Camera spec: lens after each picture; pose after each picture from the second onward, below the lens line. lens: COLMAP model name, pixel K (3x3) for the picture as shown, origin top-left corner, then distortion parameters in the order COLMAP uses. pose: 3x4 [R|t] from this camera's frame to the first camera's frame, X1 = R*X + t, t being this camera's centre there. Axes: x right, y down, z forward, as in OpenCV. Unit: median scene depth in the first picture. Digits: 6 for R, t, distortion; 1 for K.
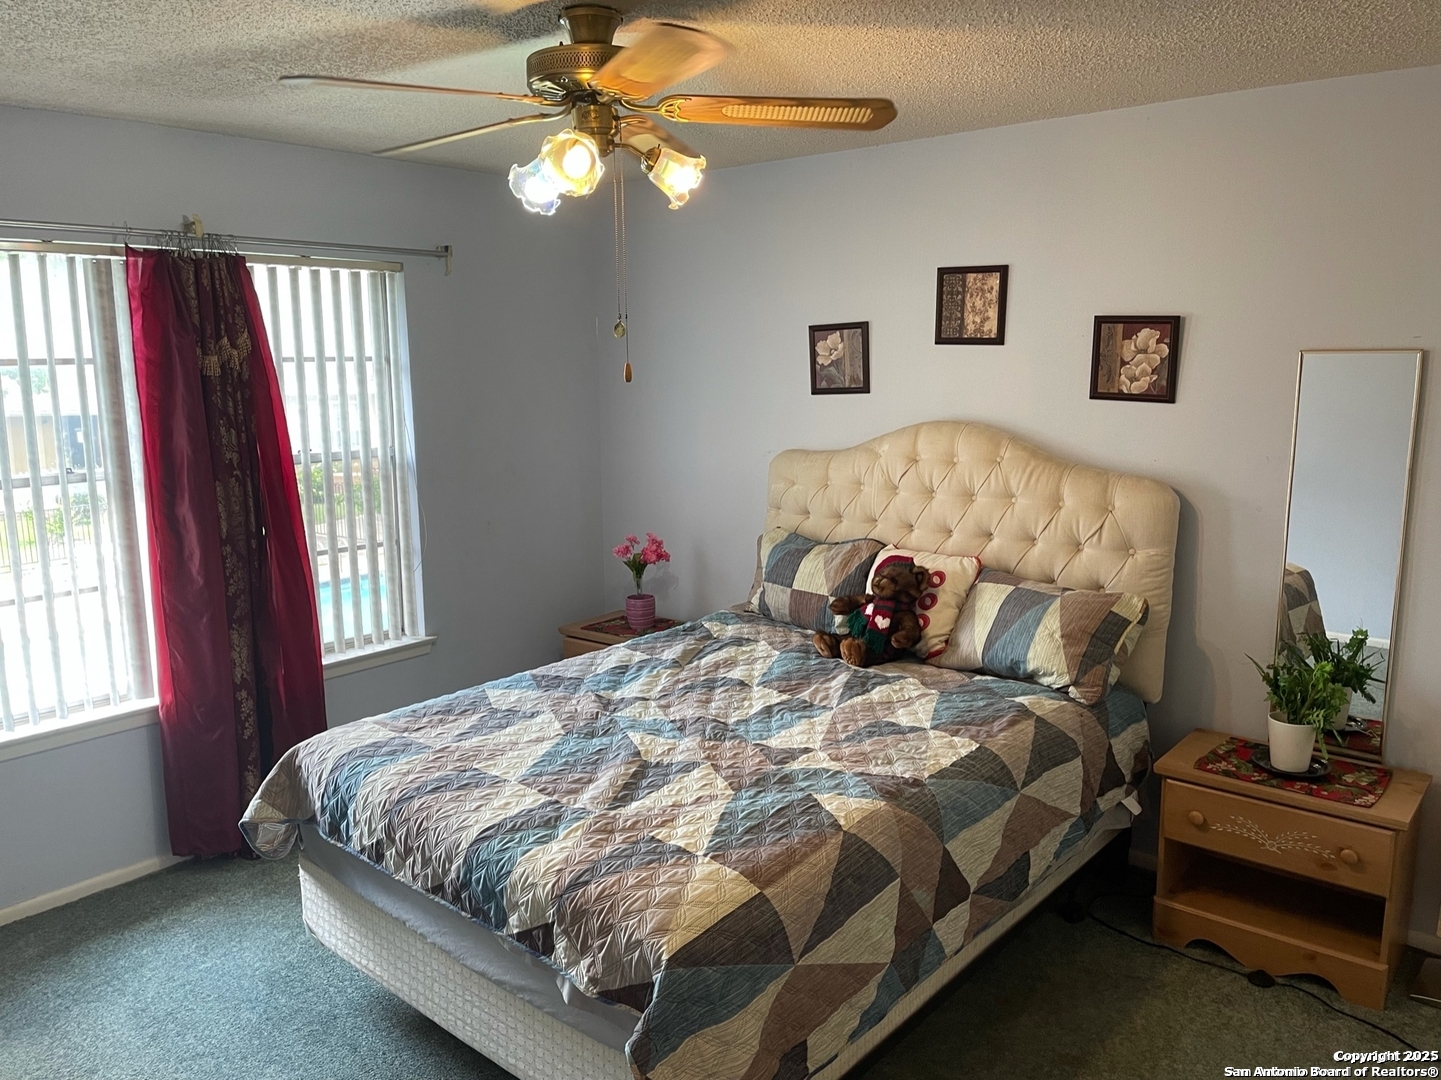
lens RADIAL K [[1084.0, 0, 750.4], [0, 1084.0, 541.1], [0, 0, 1]] dist [0.009716, -0.002879]
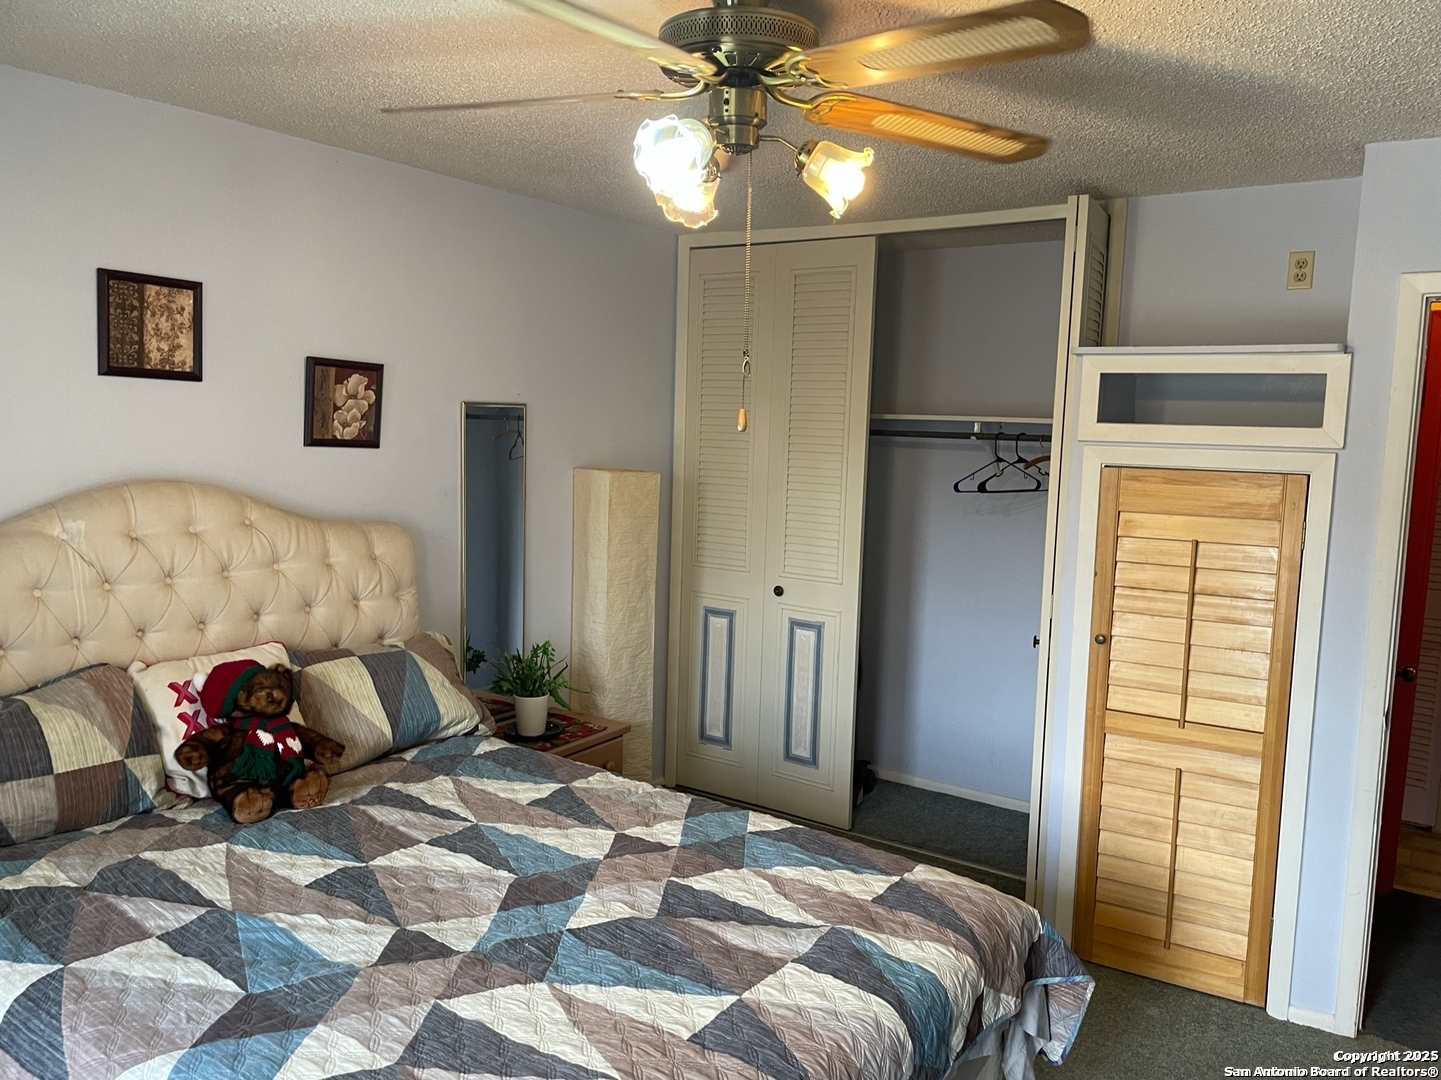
lens RADIAL K [[1084.0, 0, 750.4], [0, 1084.0, 541.1], [0, 0, 1]] dist [0.009716, -0.002879]
pose [[-0.122590, -0.118728, 0.985330, -0.663749], [0.128213, 0.982604, 0.134351, -0.129764], [-0.984141, 0.142802, -0.105235, 0.753234]]
